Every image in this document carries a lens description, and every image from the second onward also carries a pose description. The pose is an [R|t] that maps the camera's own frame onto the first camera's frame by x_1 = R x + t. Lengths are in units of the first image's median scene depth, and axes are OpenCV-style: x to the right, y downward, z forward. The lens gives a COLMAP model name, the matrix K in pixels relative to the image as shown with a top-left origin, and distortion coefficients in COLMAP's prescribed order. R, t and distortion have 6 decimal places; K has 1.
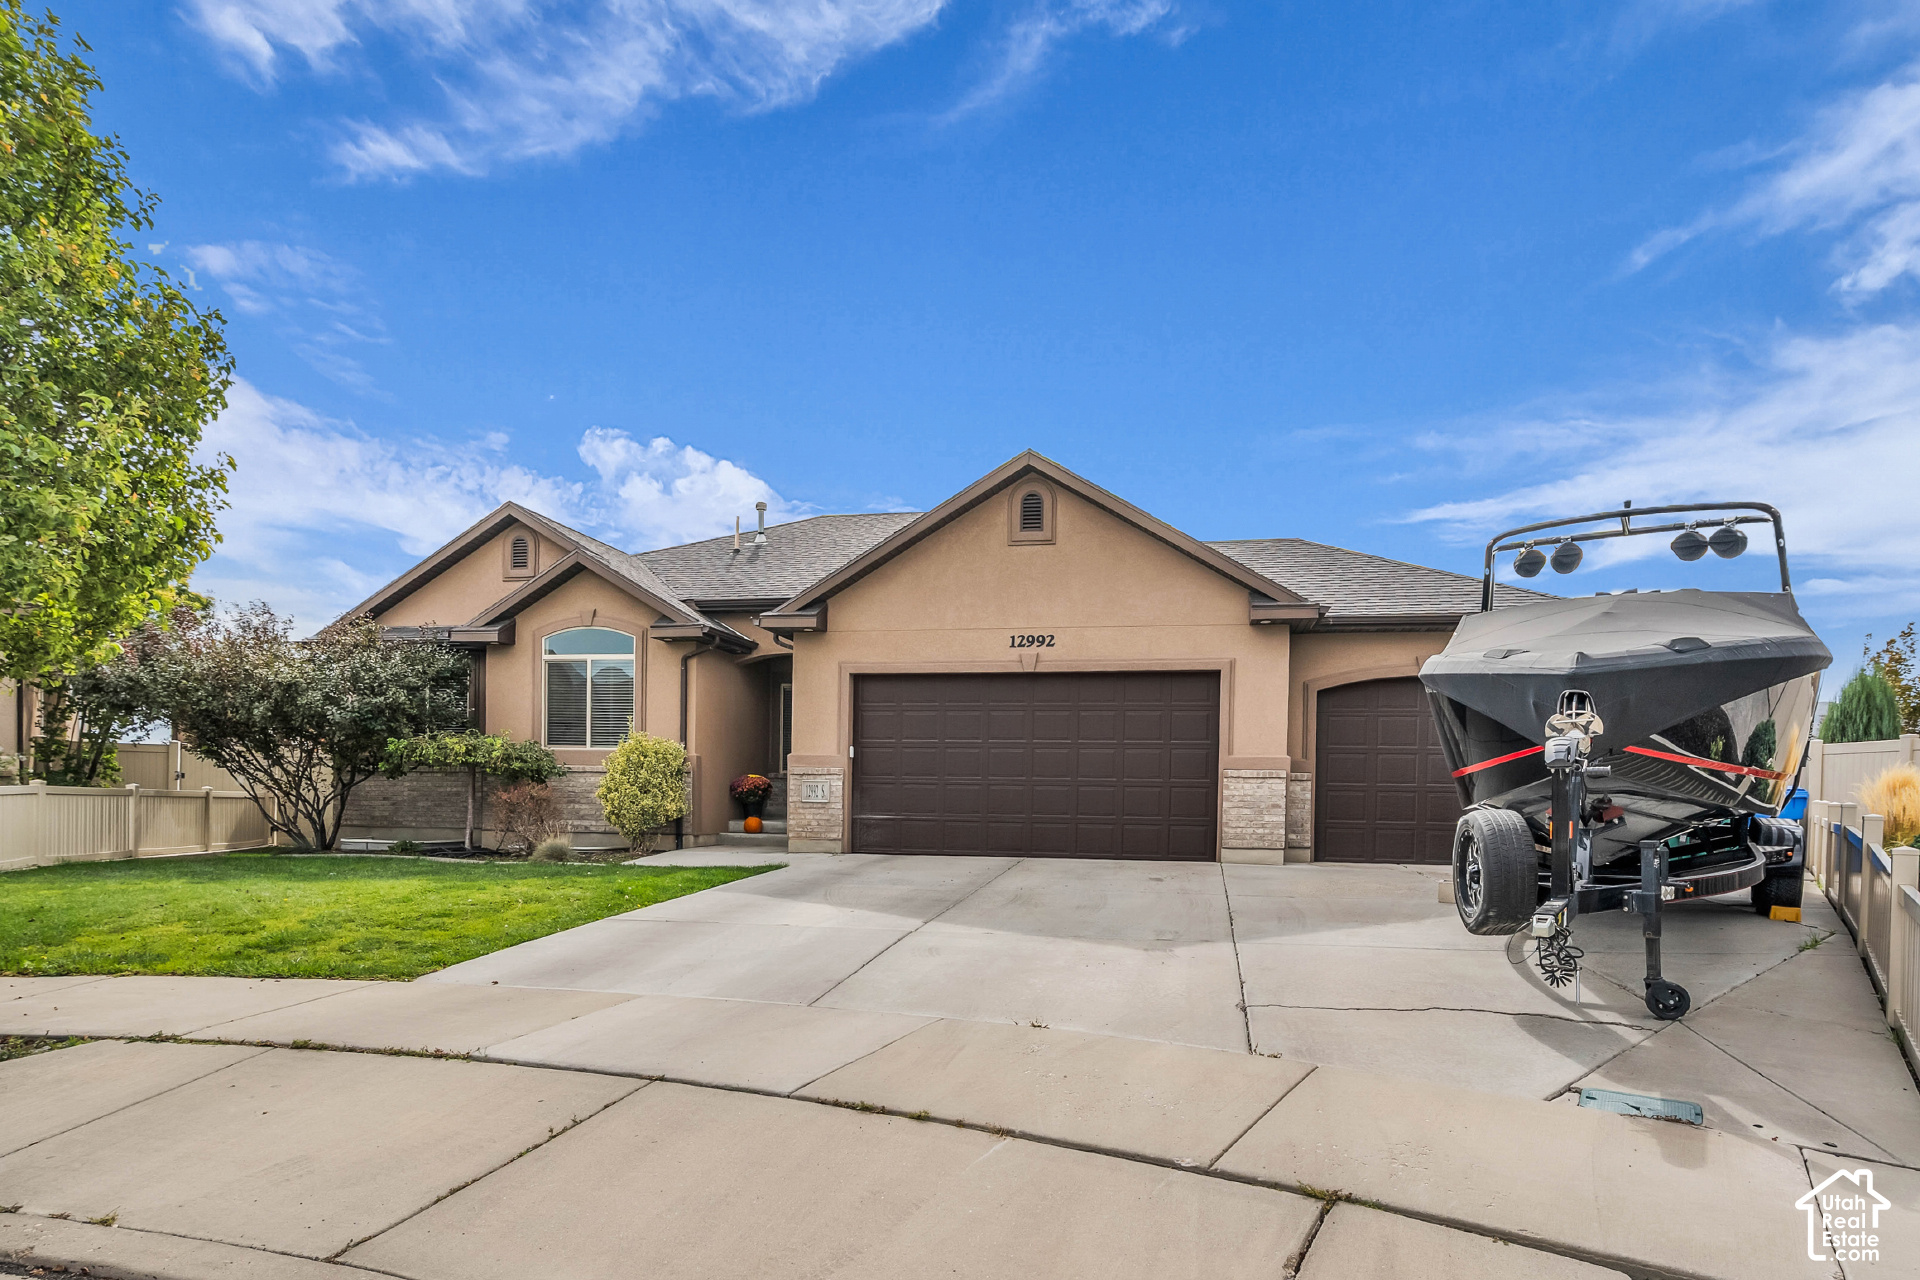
lens RADIAL K [[896.2, 0, 960.6], [0, 896.2, 679.0], [0, 0, 1]] dist [-0.000258, 0.000225]
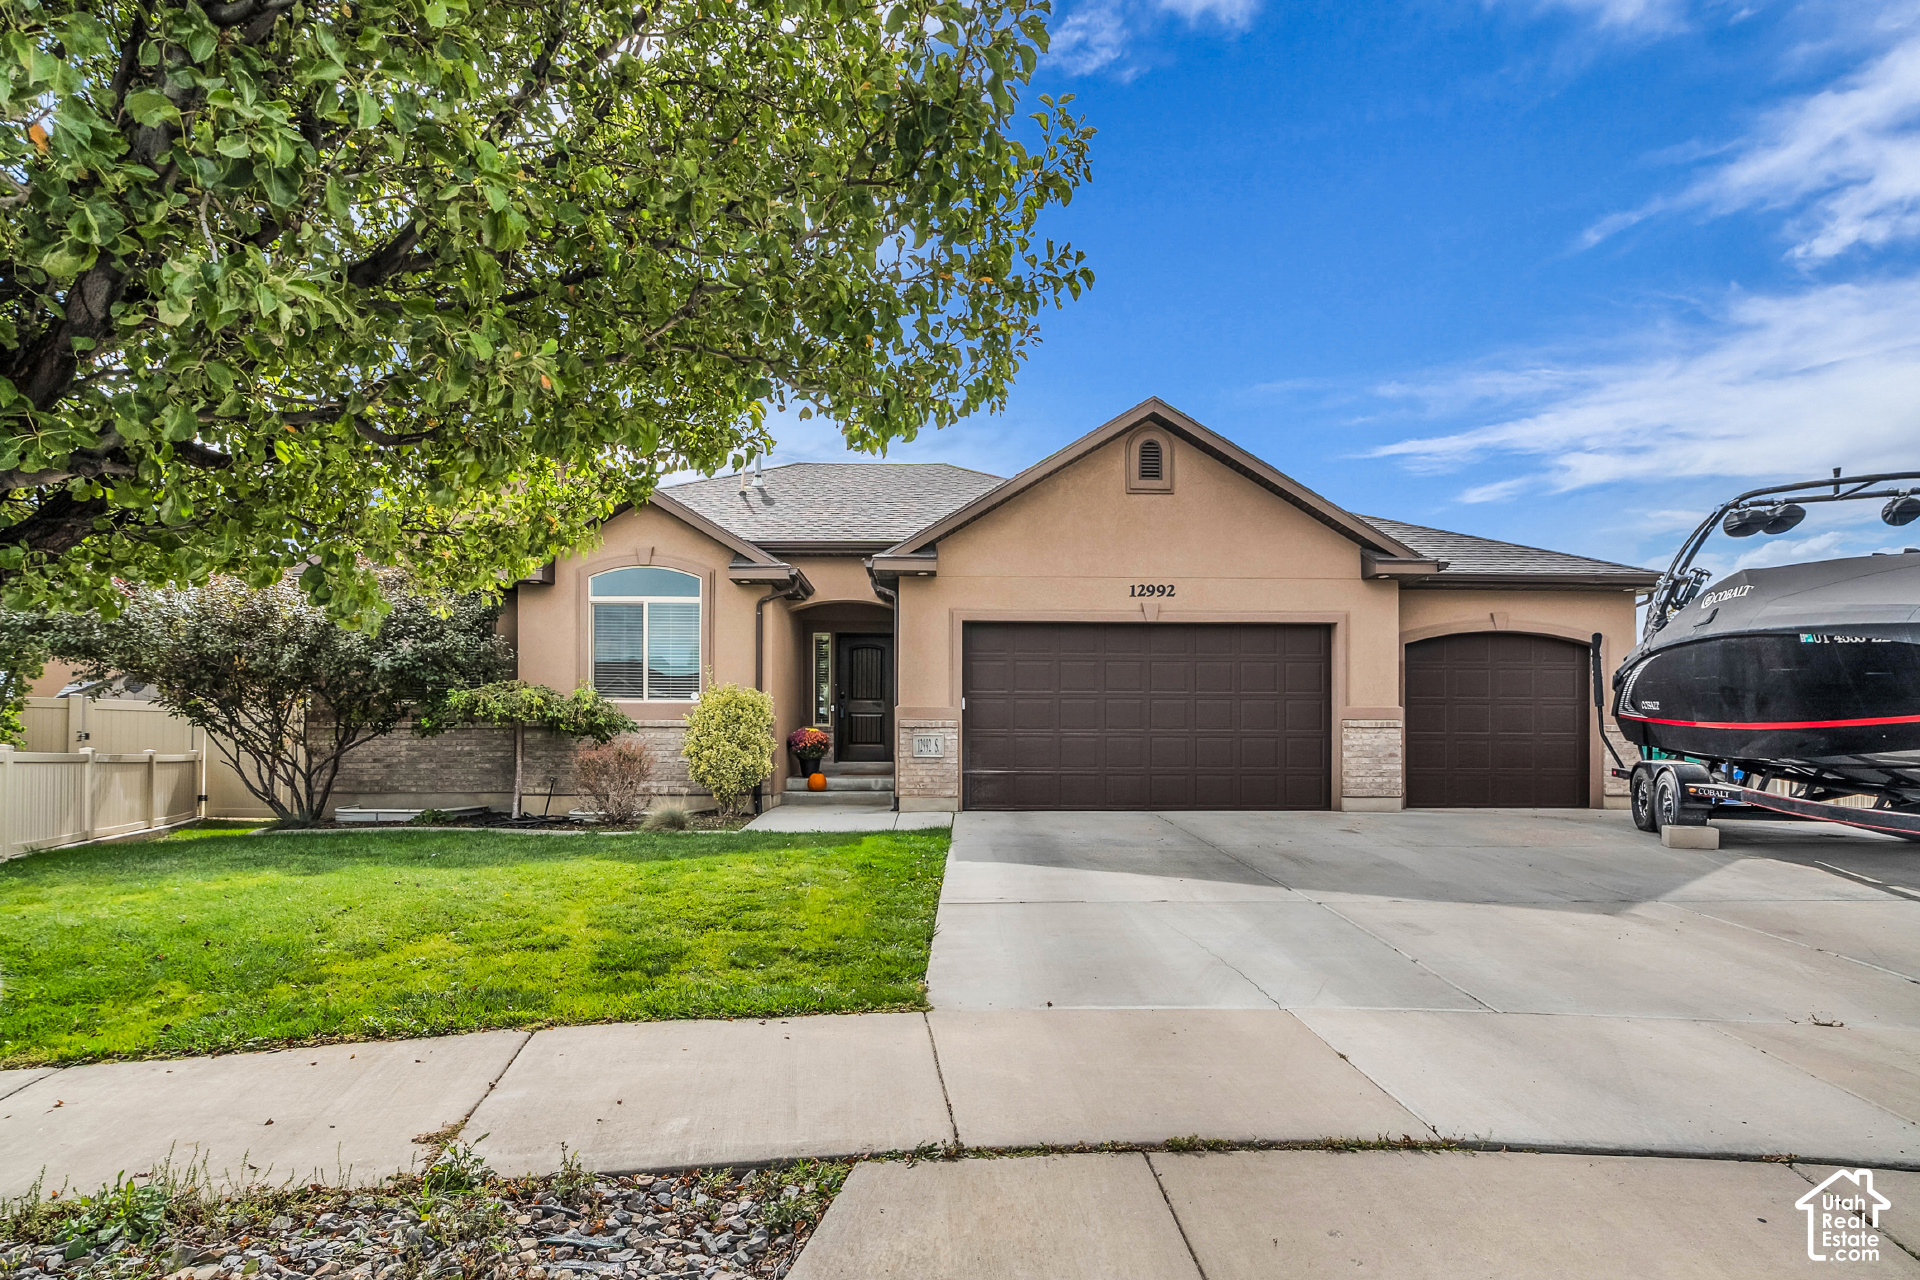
lens RADIAL K [[868.5, 0, 868.5], [0, 868.5, 636.7], [0, 0, 1]] dist [0.000148, 0.000189]
pose [[0.984134, 0.010214, 0.177134, -0.385622], [-0.010959, 0.999935, 0.003225, 0.008283], [-0.177089, -0.005115, 0.984182, 0.114439]]
